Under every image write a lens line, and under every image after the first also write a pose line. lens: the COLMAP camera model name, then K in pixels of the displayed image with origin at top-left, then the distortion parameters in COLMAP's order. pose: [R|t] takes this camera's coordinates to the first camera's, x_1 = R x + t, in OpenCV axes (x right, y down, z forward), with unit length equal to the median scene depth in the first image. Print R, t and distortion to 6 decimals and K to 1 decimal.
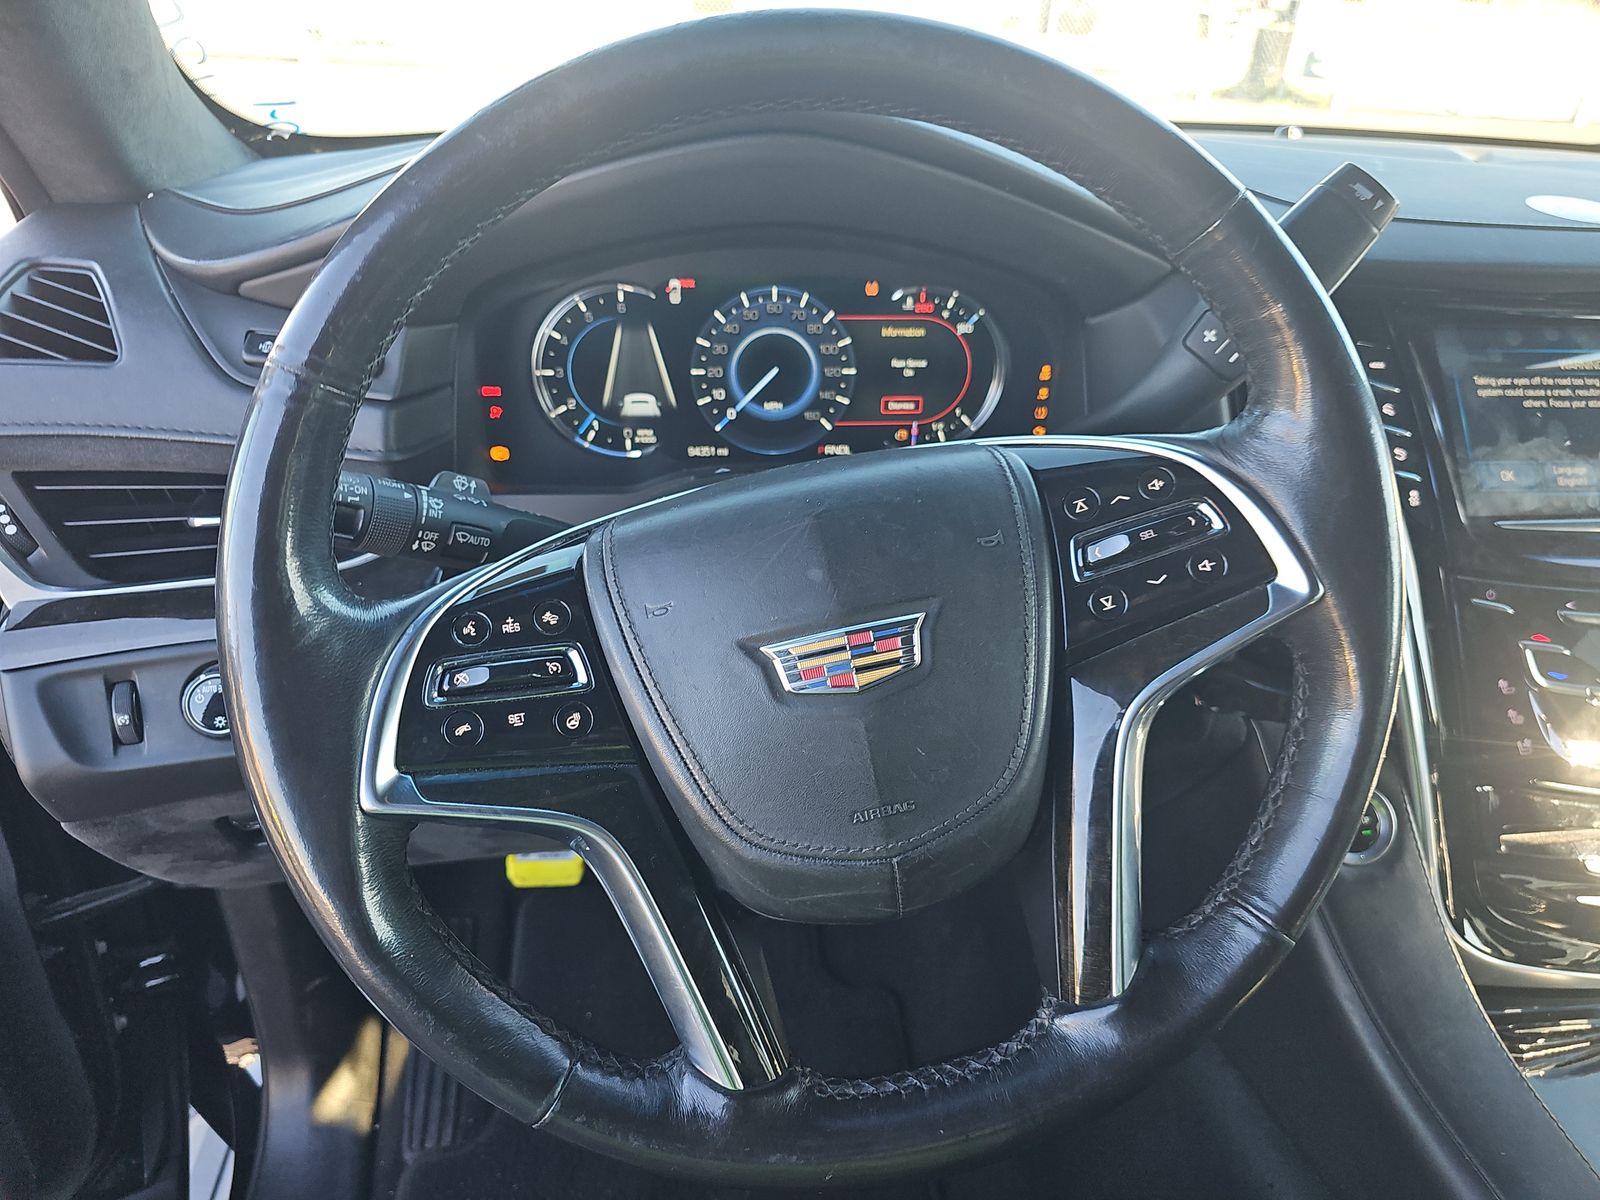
lens RADIAL K [[1164.0, 0, 800.0], [0, 1164.0, 600.0], [0, 0, 1]] dist [-0.033386, -0.000128]
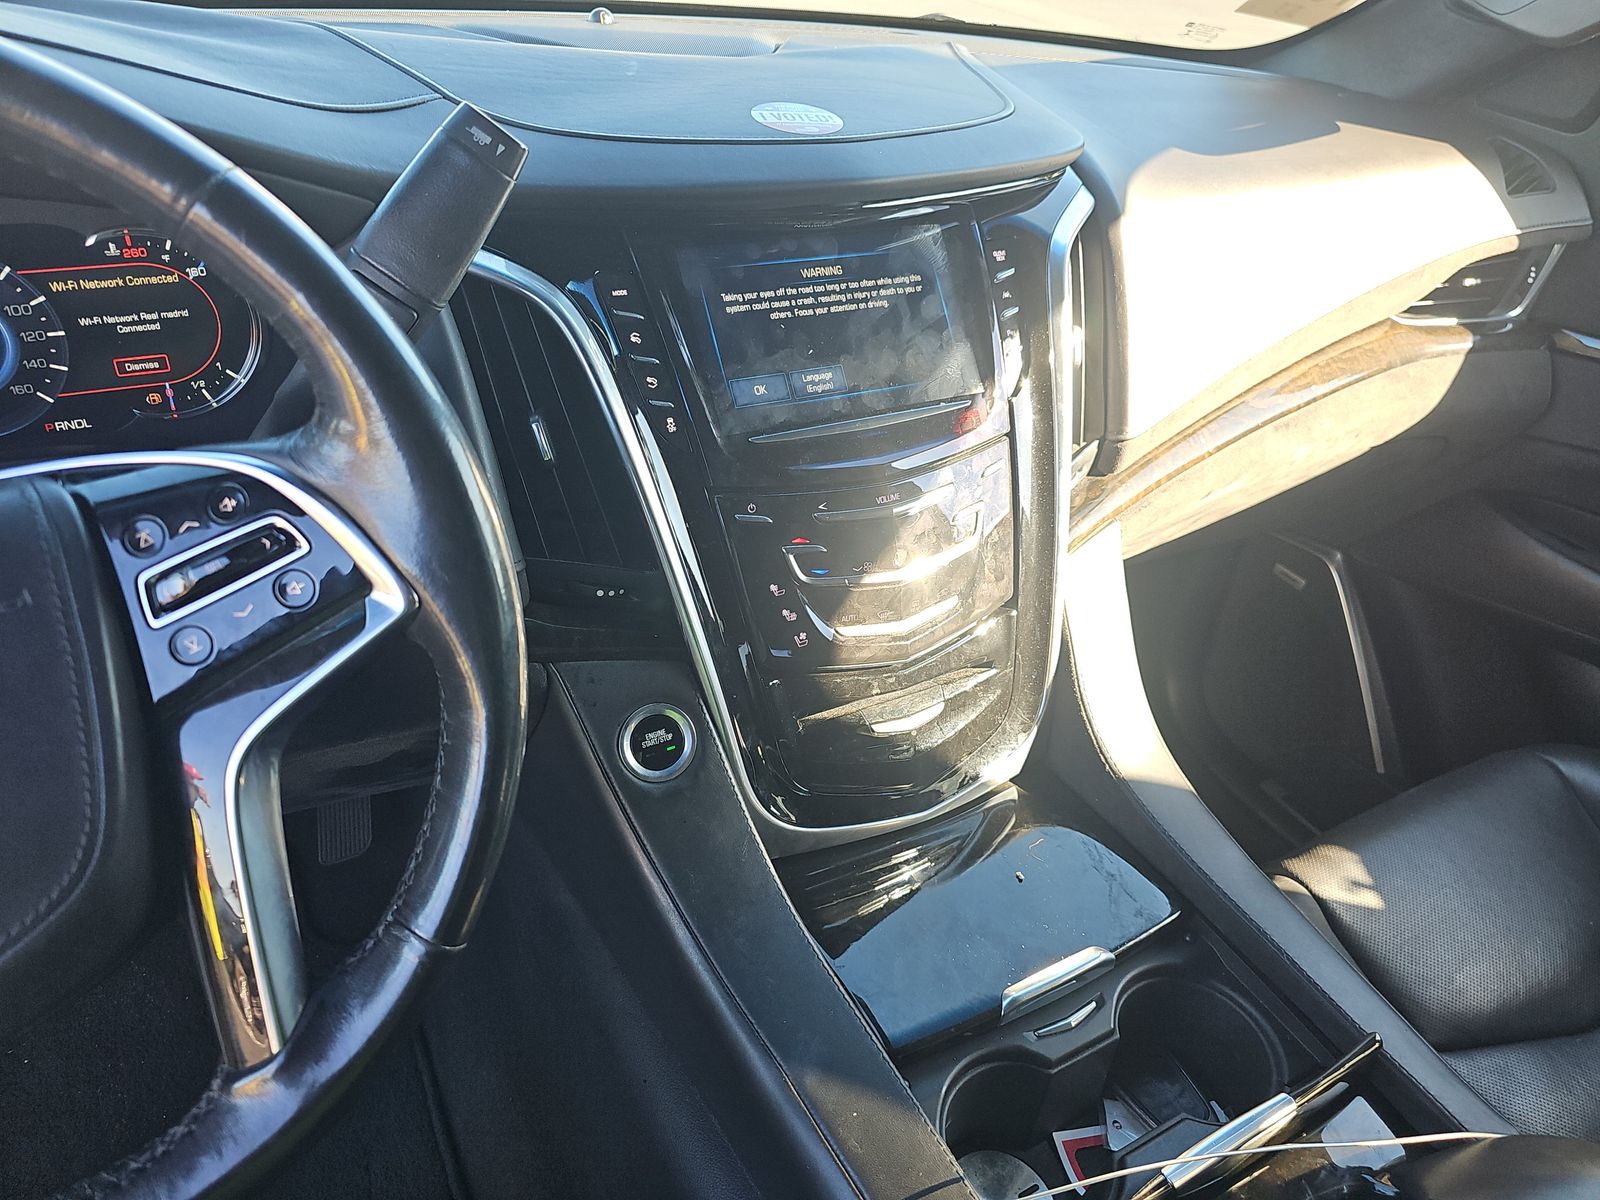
lens RADIAL K [[1125.2, 0, 800.0], [0, 1125.2, 600.0], [0, 0, 1]] dist [0.077613, -0.062847]
pose [[0.924667, -0.175152, 0.338103, 0.257856], [0.133428, 0.980670, 0.143121, -0.060278], [-0.356635, -0.087226, 0.930163, 0.003809]]
